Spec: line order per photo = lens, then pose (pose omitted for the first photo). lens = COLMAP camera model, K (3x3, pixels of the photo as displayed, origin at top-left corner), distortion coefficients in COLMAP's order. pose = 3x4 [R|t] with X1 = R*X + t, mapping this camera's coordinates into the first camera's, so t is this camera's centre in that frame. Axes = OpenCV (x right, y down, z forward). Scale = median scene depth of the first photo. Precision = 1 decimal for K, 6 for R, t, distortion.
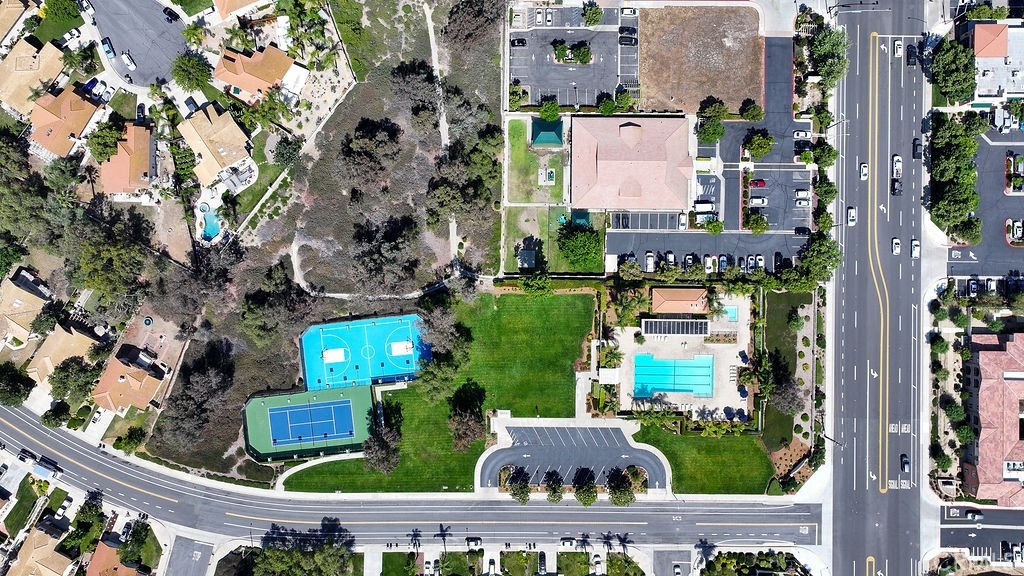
lens RADIAL K [[722.1, 0, 512.0], [0, 722.1, 288.0], [0, 0, 1]] dist [0.002056, 0.005220]
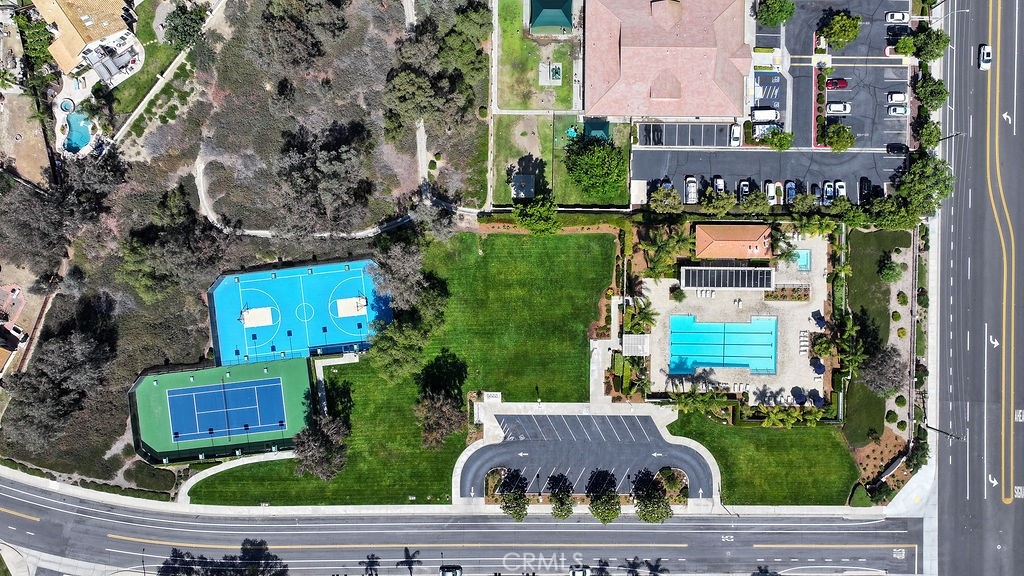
lens RADIAL K [[722.1, 0, 512.0], [0, 722.1, 288.0], [0, 0, 1]] dist [0.002056, 0.005220]
pose [[0.999937, -0.000694, 0.011159, 0.000667], [0.000632, 0.999984, 0.005603, 0.059924], [-0.011163, -0.005595, 0.999922, 0.270158]]
